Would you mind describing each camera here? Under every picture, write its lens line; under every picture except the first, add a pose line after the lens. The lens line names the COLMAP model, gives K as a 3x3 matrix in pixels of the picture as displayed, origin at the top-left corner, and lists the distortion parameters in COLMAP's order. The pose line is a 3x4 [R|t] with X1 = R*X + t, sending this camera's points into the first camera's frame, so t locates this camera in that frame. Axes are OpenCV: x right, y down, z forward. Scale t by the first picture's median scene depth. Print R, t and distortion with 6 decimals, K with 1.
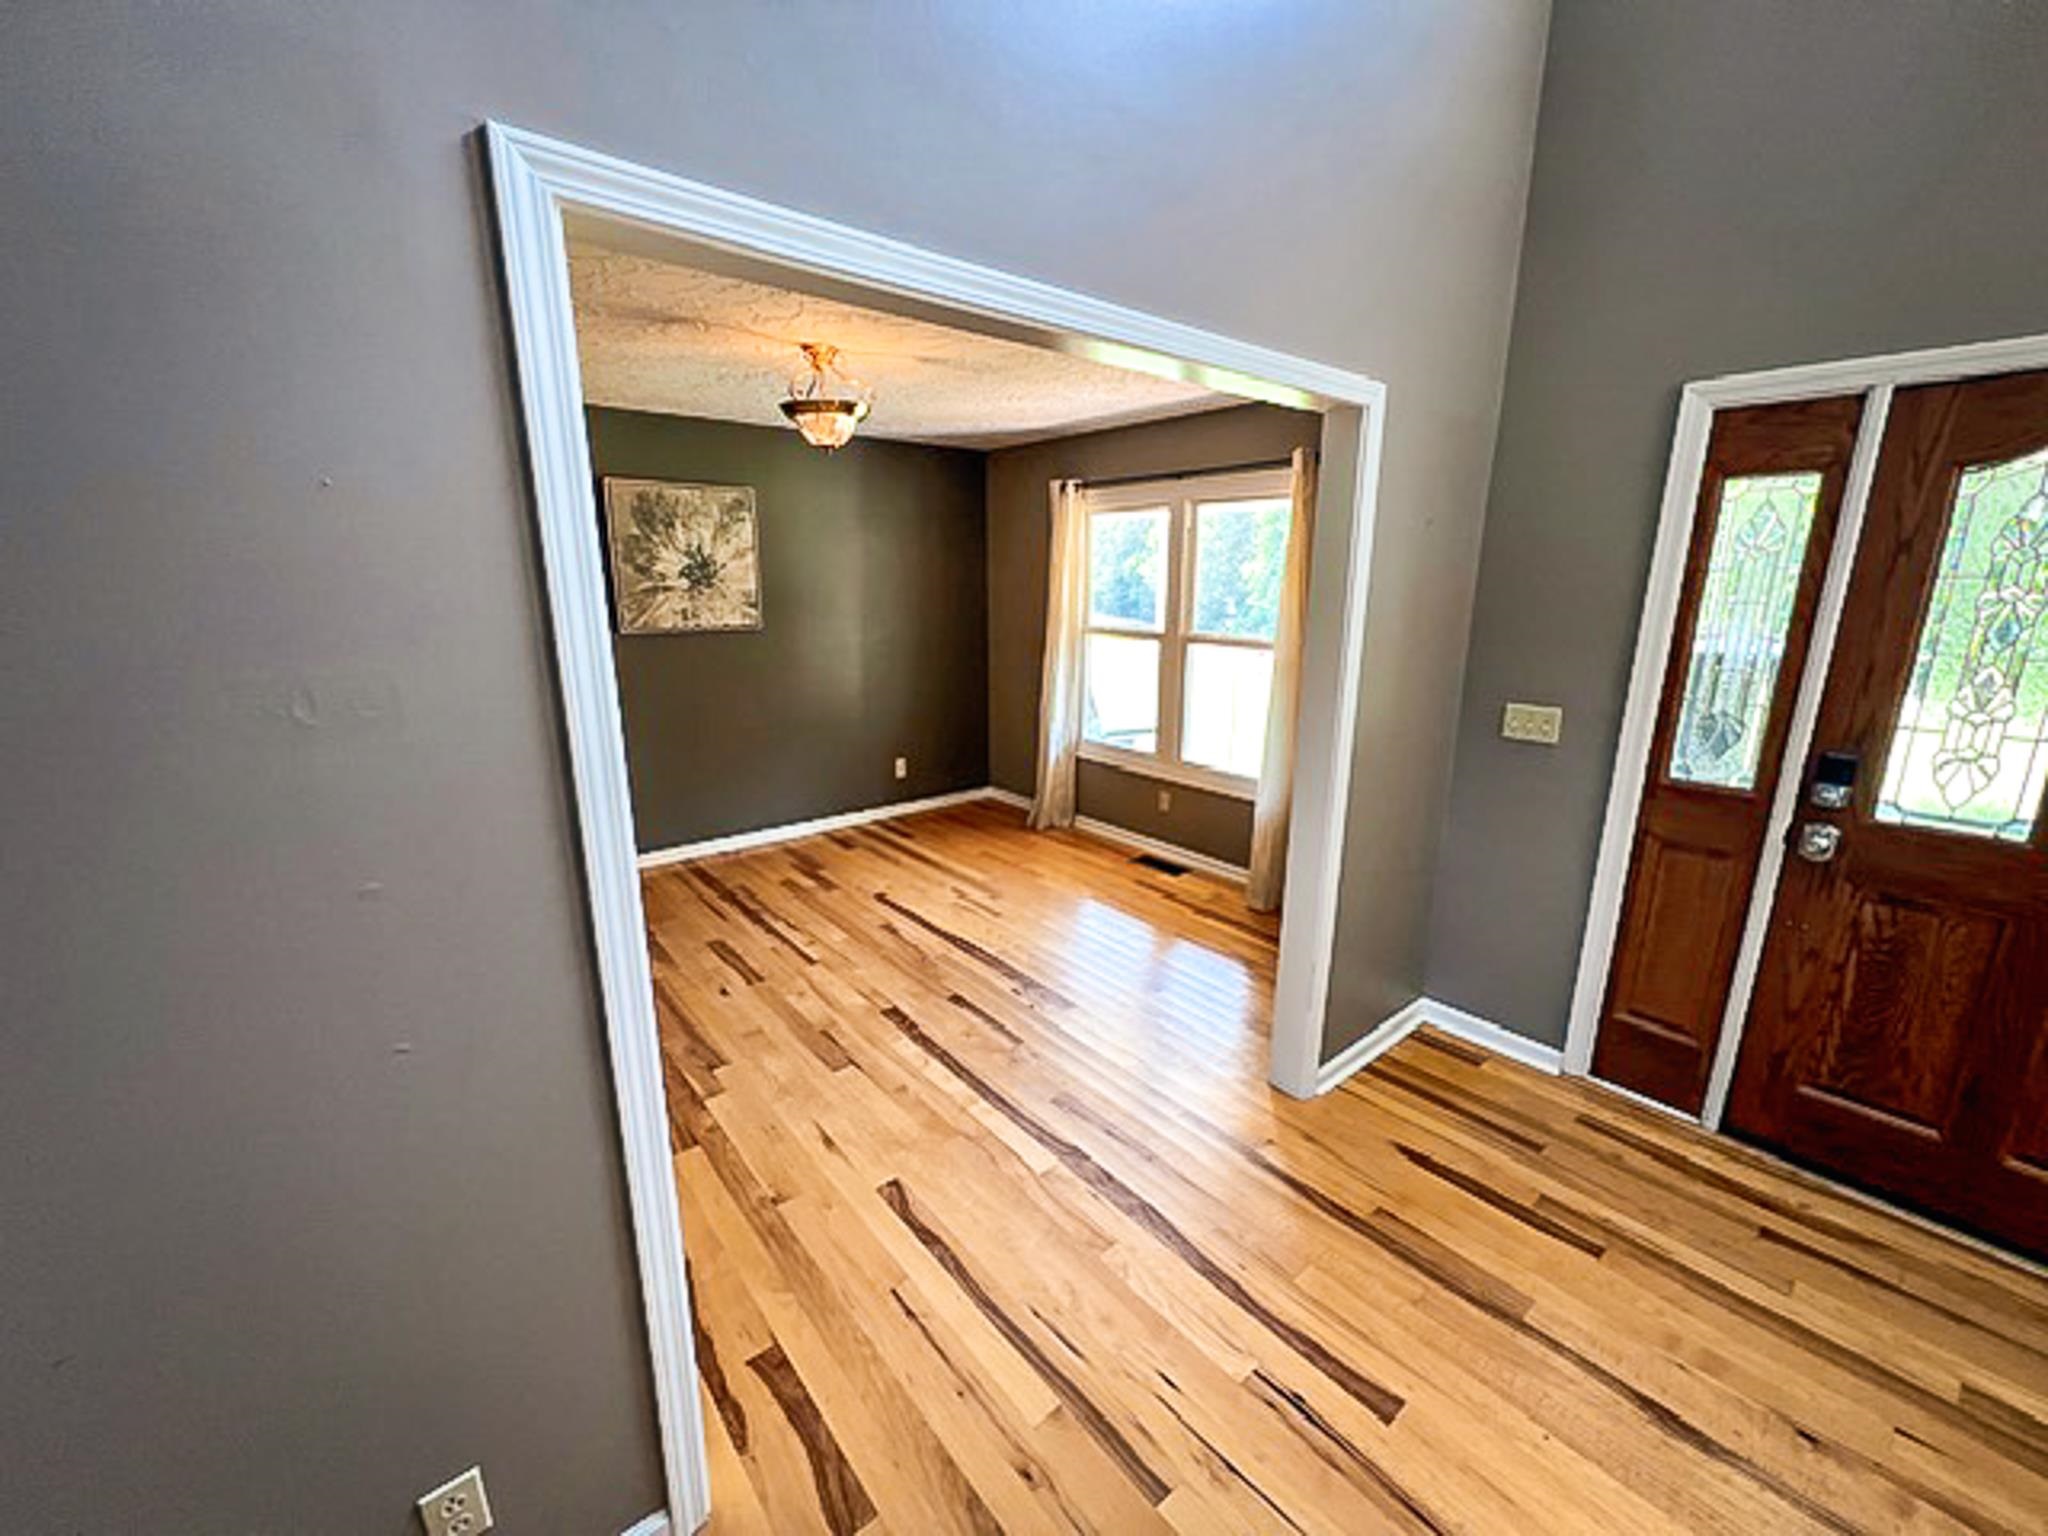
lens RADIAL K [[814.5, 0, 1032.4], [0, 814.5, 767.8], [0, 0, 1]] dist [0.001222, 0.000350]
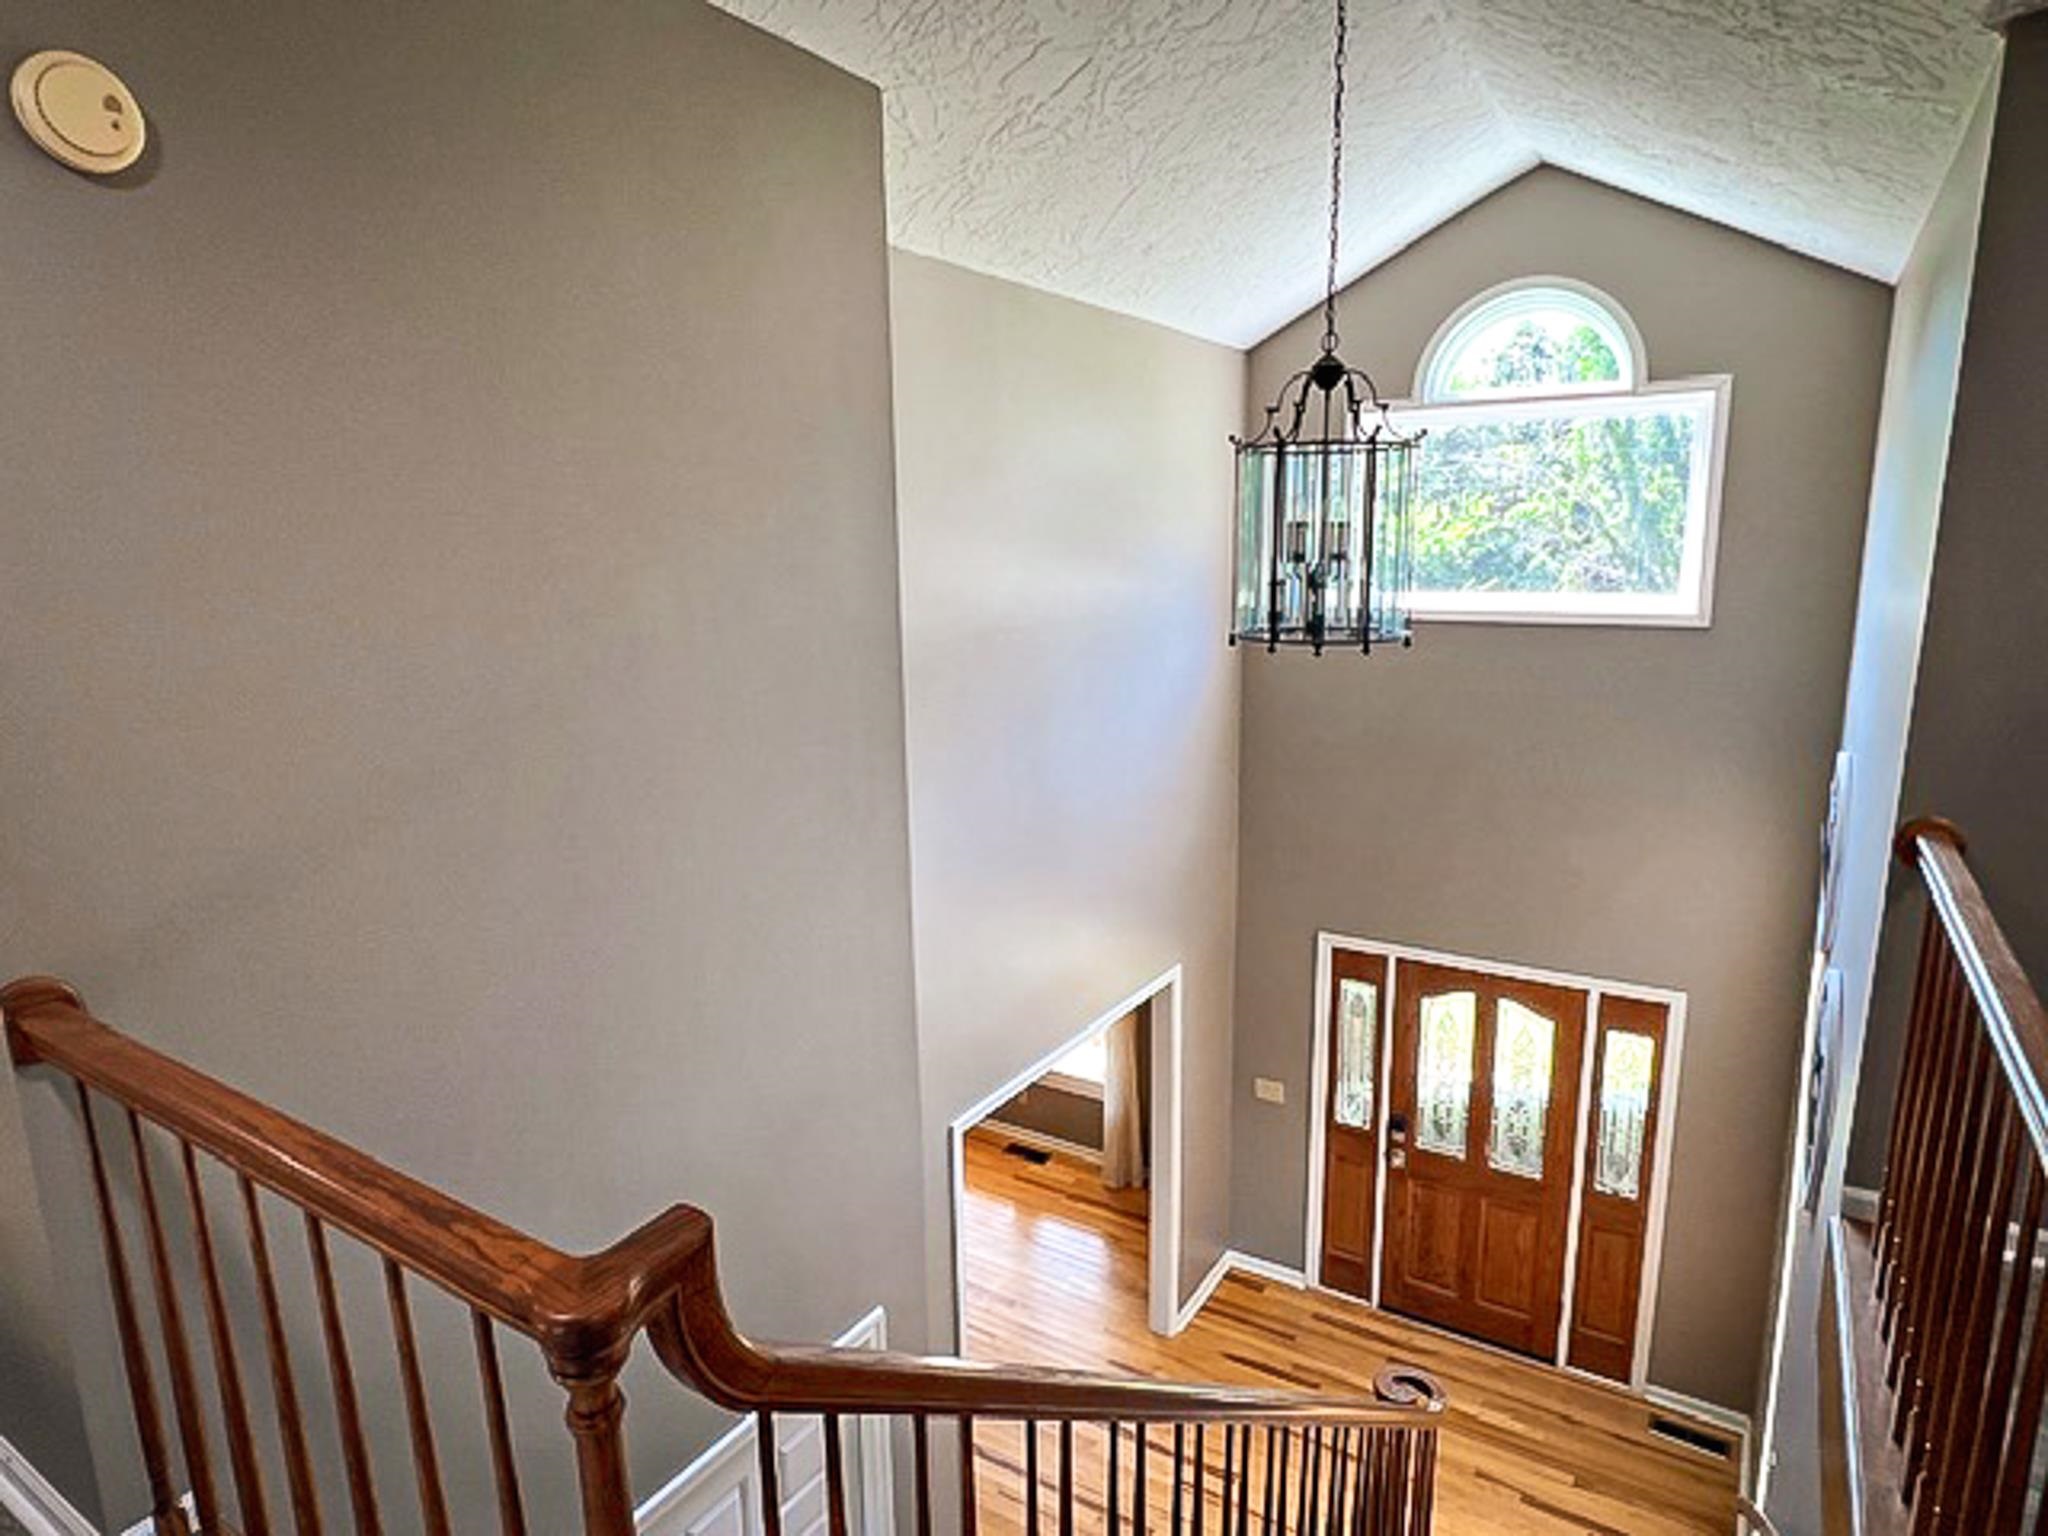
lens RADIAL K [[1185.4, 0, 1015.8], [0, 1185.4, 785.5], [0, 0, 1]] dist [-0.001875, -0.001145]
pose [[0.954023, -0.083463, 0.287880, -0.621695], [0.094127, 0.995286, -0.023375, -0.746218], [-0.284571, 0.049397, 0.957381, -1.396138]]
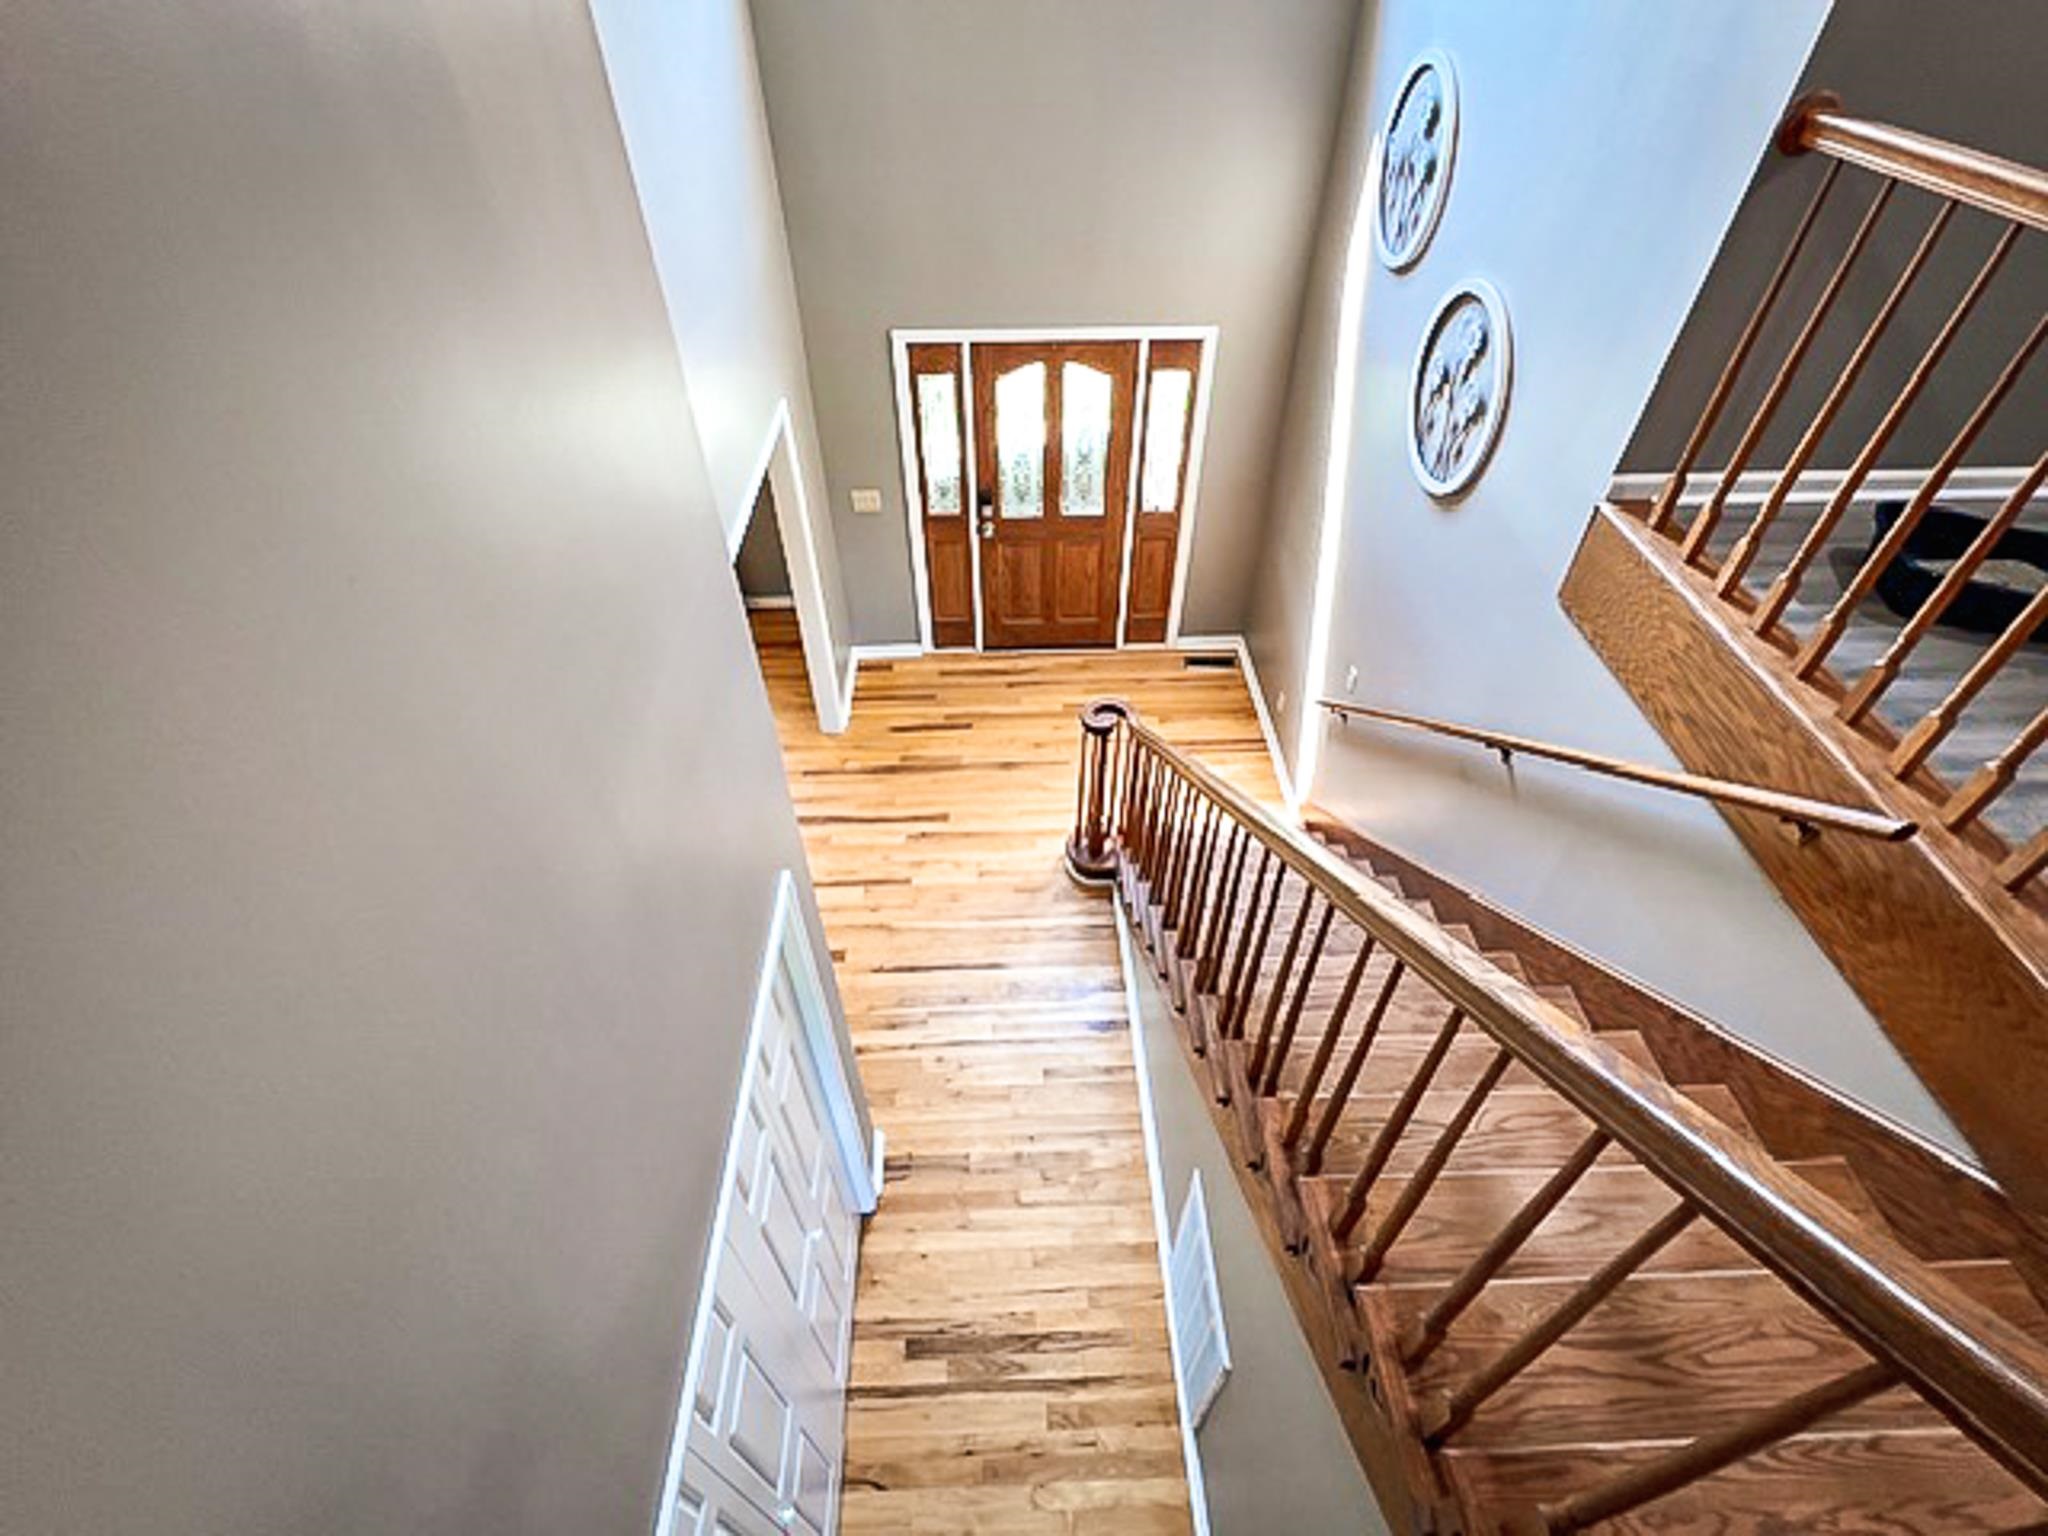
lens RADIAL K [[945.0, 0, 1026.8], [0, 945.0, 769.5], [0, 0, 1]] dist [-0.000745, -0.000041]
pose [[0.612223, -0.557435, 0.560758, -0.760643], [0.194331, 0.793533, 0.576664, -0.790996], [-0.766433, -0.244074, 0.594146, -0.754397]]
